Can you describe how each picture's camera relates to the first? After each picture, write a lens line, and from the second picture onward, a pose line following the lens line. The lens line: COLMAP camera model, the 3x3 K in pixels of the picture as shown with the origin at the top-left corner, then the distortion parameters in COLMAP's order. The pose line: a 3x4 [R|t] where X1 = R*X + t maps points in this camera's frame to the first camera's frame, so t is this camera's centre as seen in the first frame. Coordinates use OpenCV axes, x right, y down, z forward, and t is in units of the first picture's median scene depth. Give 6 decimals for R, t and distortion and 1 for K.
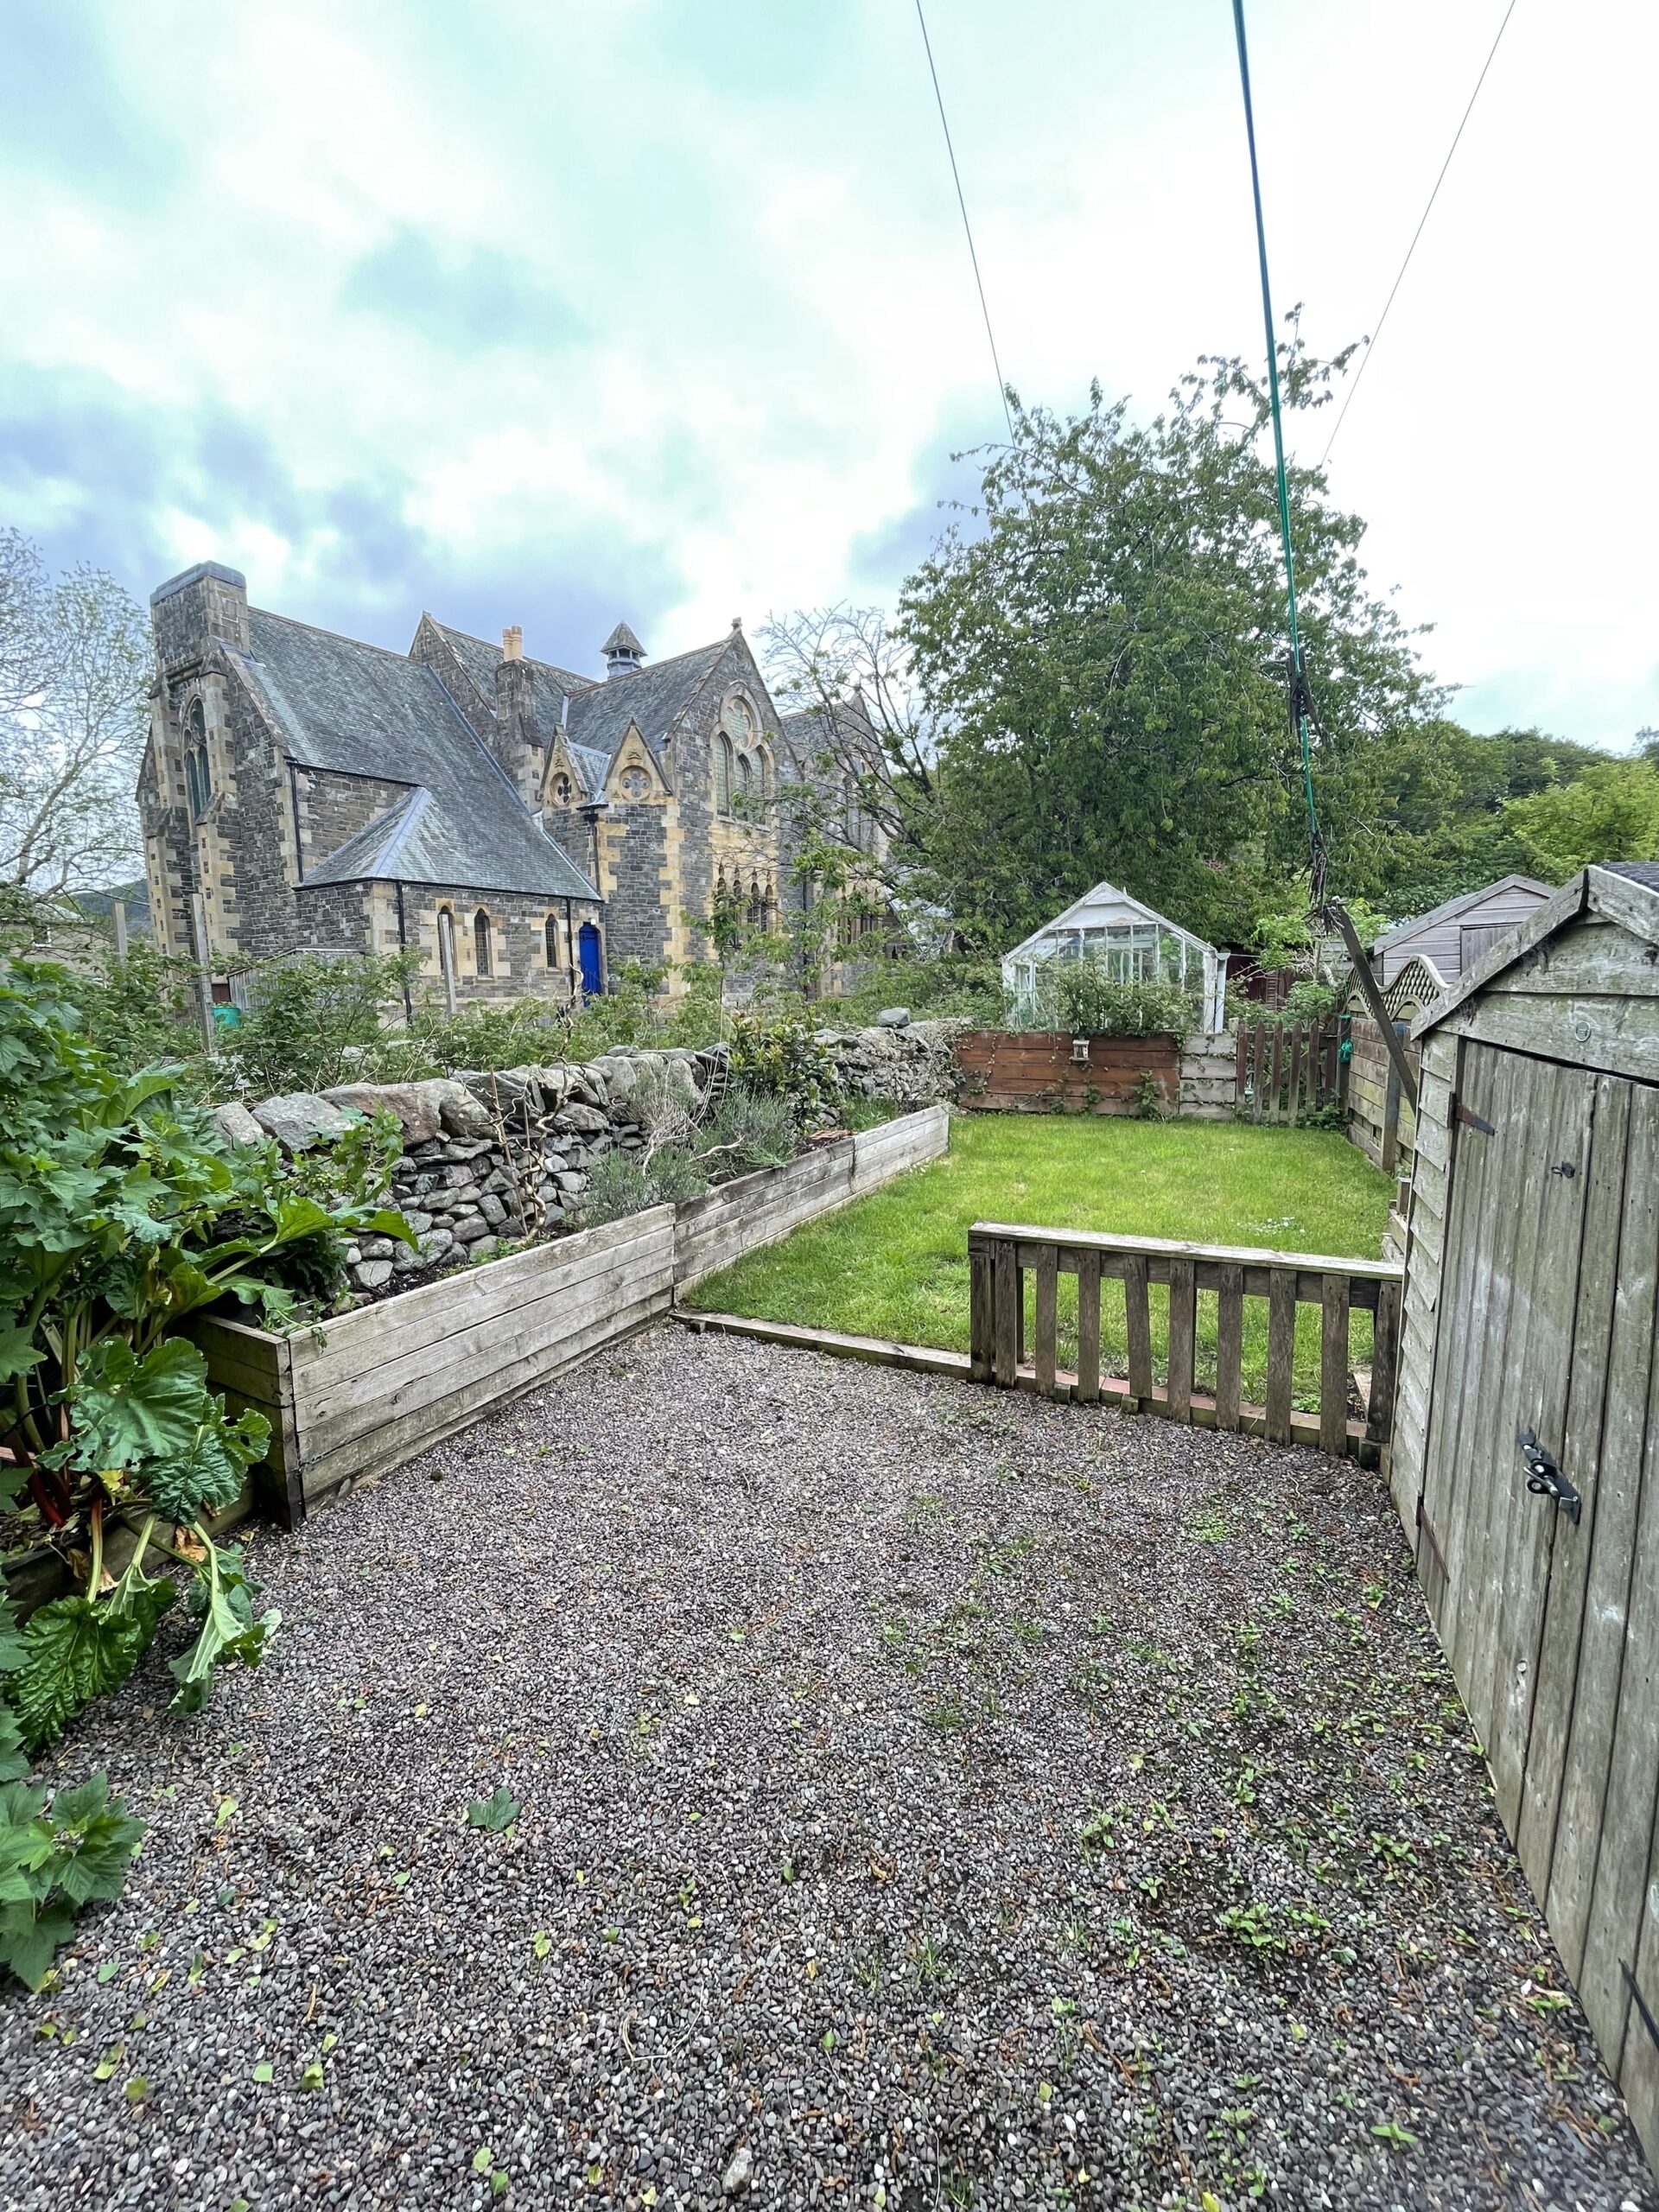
lens RADIAL K [[892.1, 0, 825.9], [0, 892.1, 1100.8], [0, 0, 1]] dist [0.003056, -0.001633]
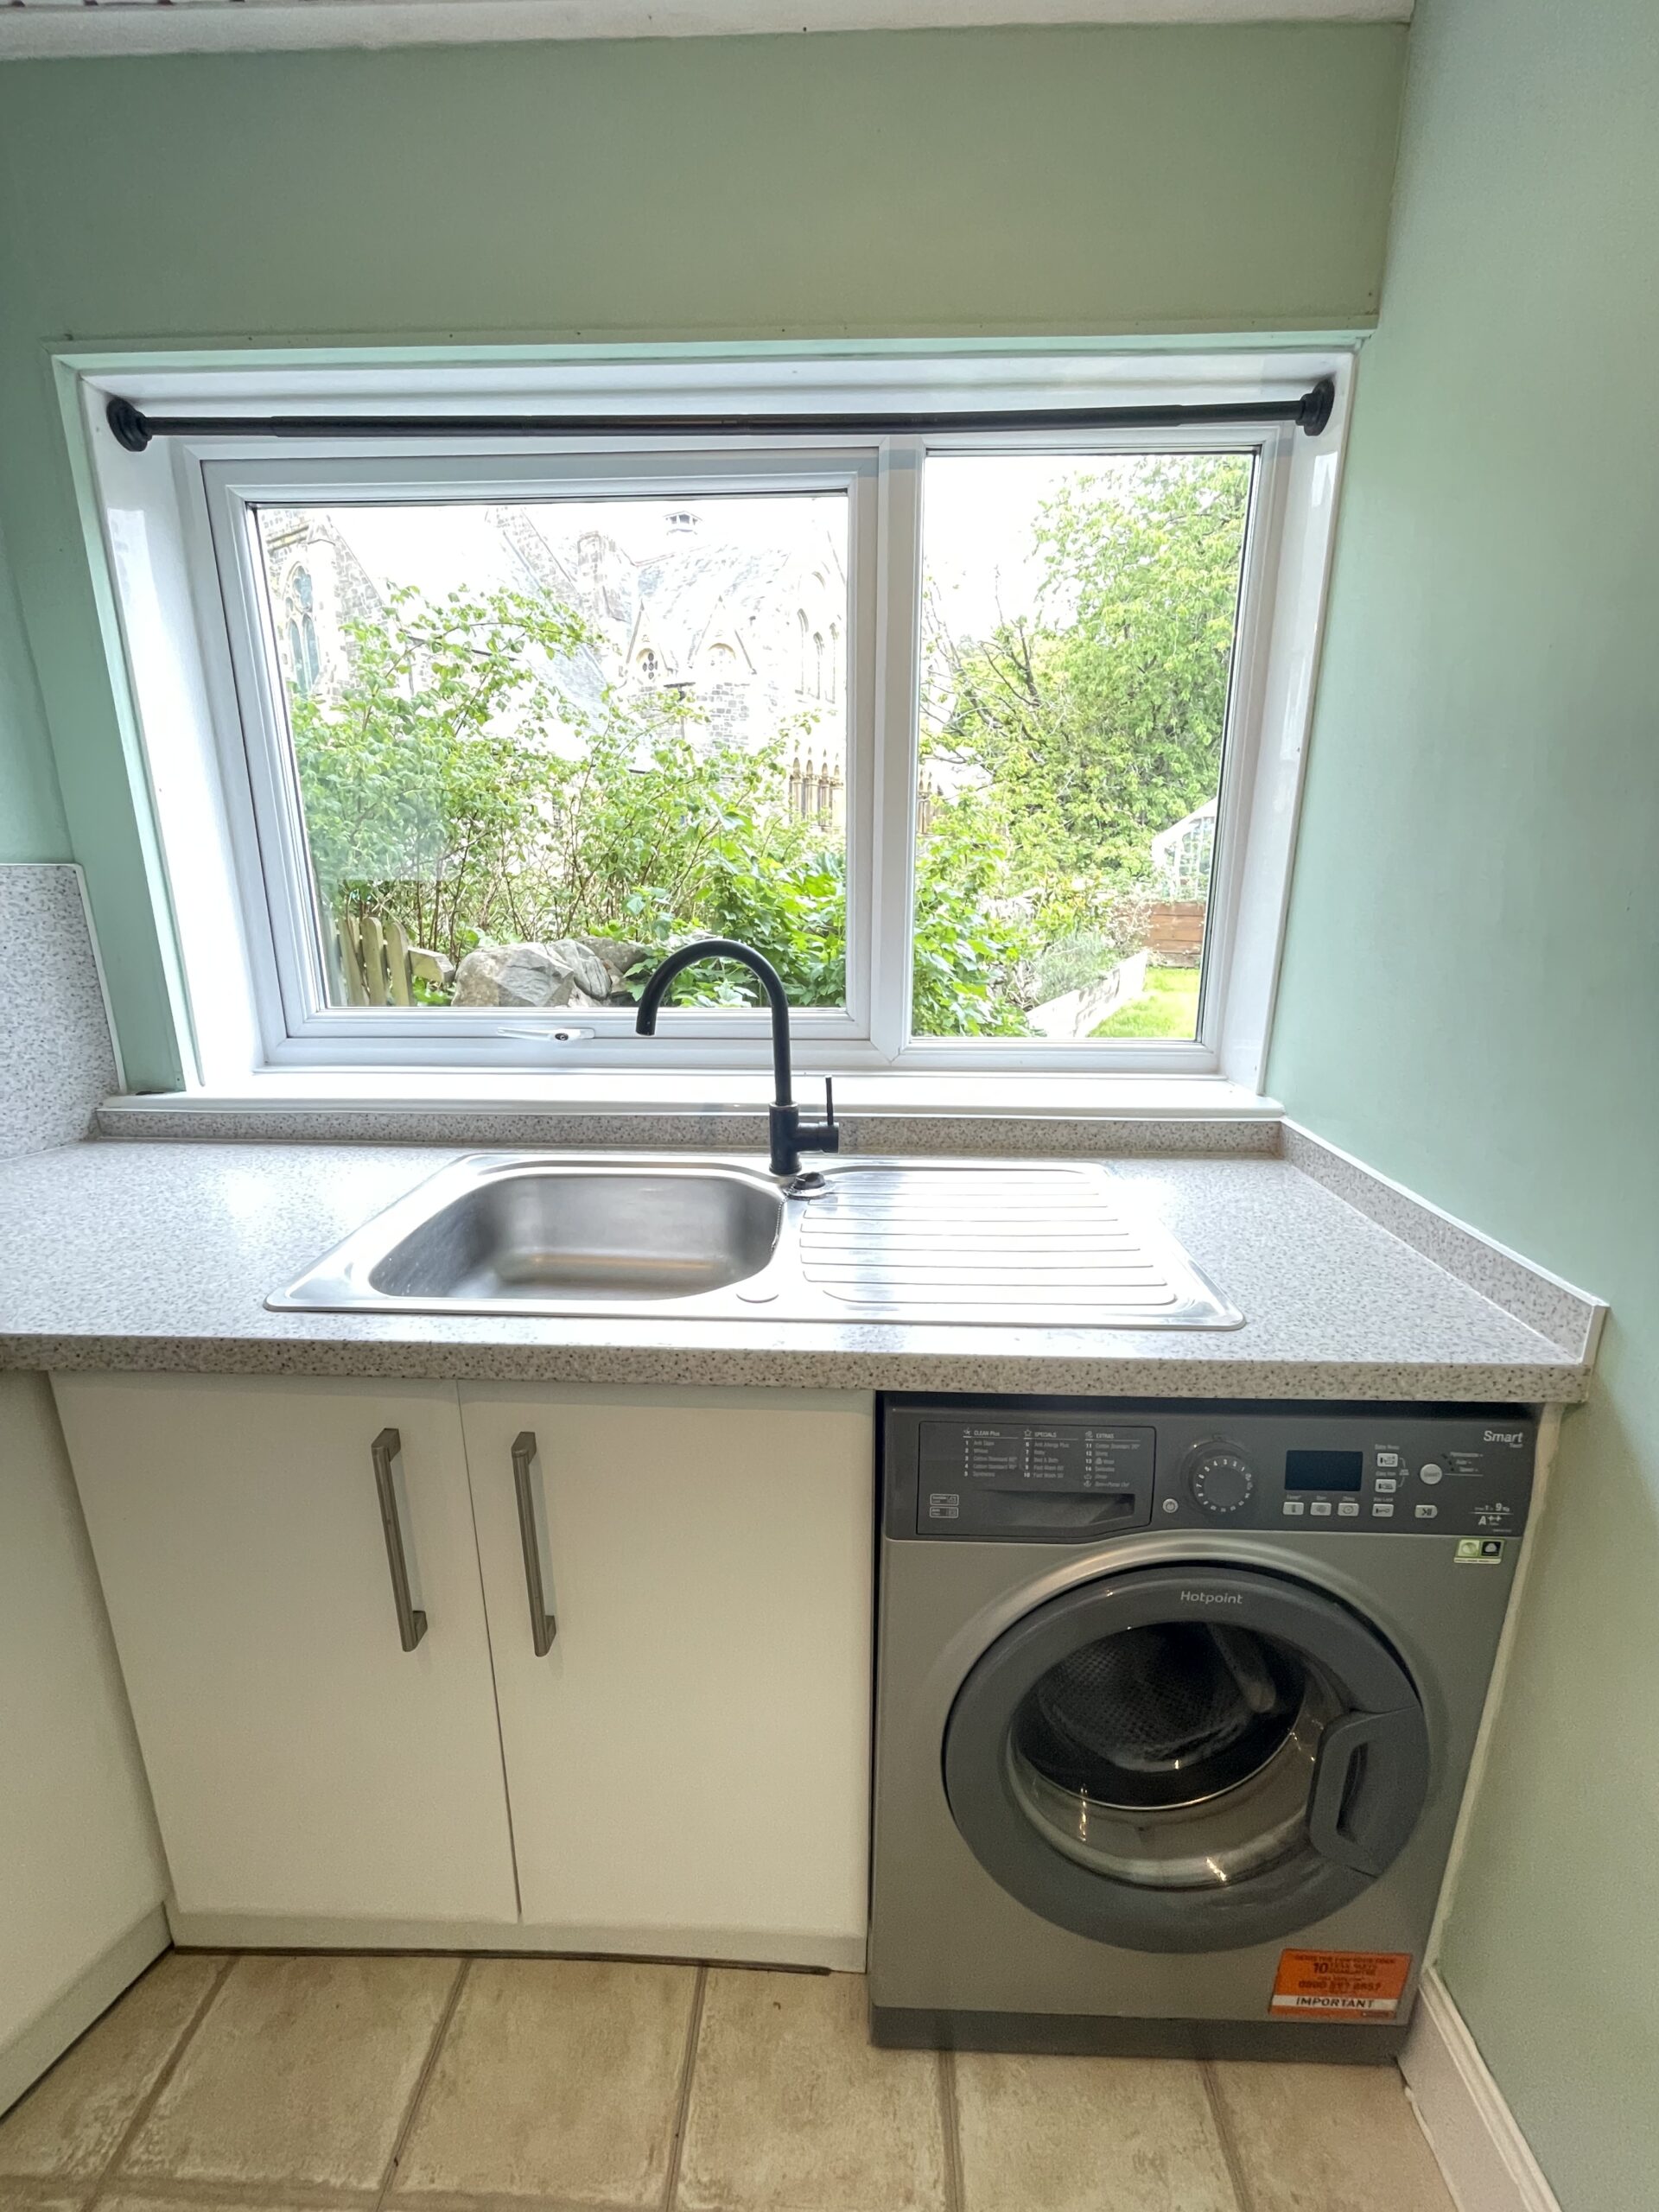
lens RADIAL K [[892.1, 0, 812.8], [0, 892.1, 1106.0], [0, 0, 1]] dist [0.003056, -0.001633]
pose [[0.999809, 0.019462, 0.001617, -0.496239], [-0.019506, 0.991214, 0.130818, 0.092546], [0.000943, -0.130825, 0.991405, -0.472579]]
